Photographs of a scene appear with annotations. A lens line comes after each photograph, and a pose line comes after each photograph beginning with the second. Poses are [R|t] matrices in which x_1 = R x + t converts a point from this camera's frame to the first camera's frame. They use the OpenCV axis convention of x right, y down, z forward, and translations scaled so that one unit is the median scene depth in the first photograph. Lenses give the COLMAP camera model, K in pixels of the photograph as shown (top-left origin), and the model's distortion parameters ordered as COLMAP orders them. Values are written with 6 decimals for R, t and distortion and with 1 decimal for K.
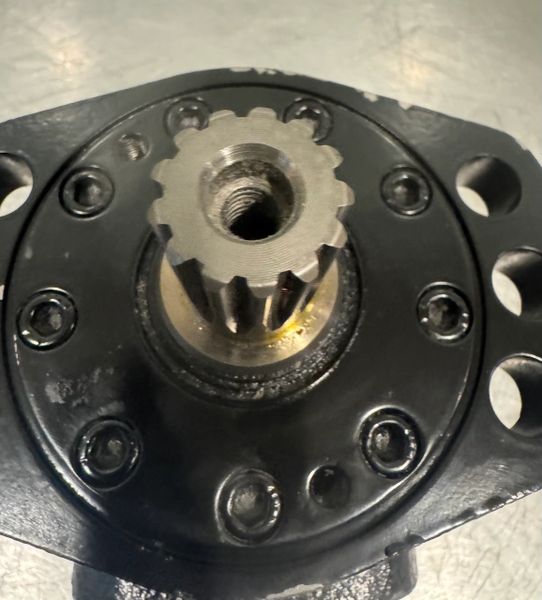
lens RADIAL K [[420.4, 0, 277.1], [0, 420.4, 299.0], [0, 0, 1]] dist [-0.003504, -0.003318]
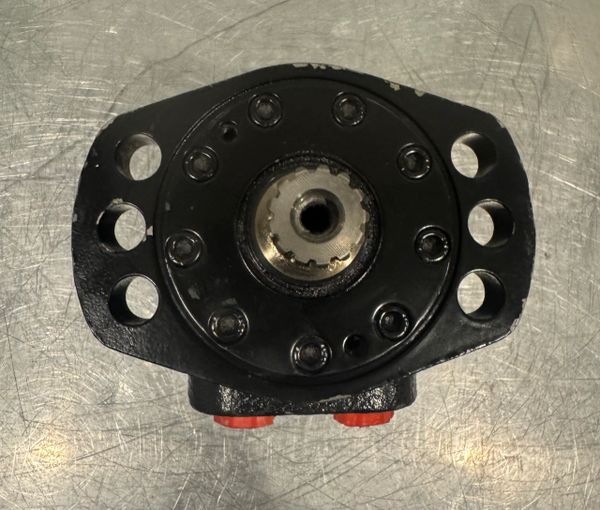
lens RADIAL K [[453.2, 0, 297.0], [0, 453.2, 254.6], [0, 0, 1]] dist [0.010549, 0.001534]
pose [[0.999230, 0.002386, -0.039175, -0.045361], [0.007940, 0.965224, 0.261303, -0.389853], [0.038436, -0.261413, 0.964461, -0.686189]]
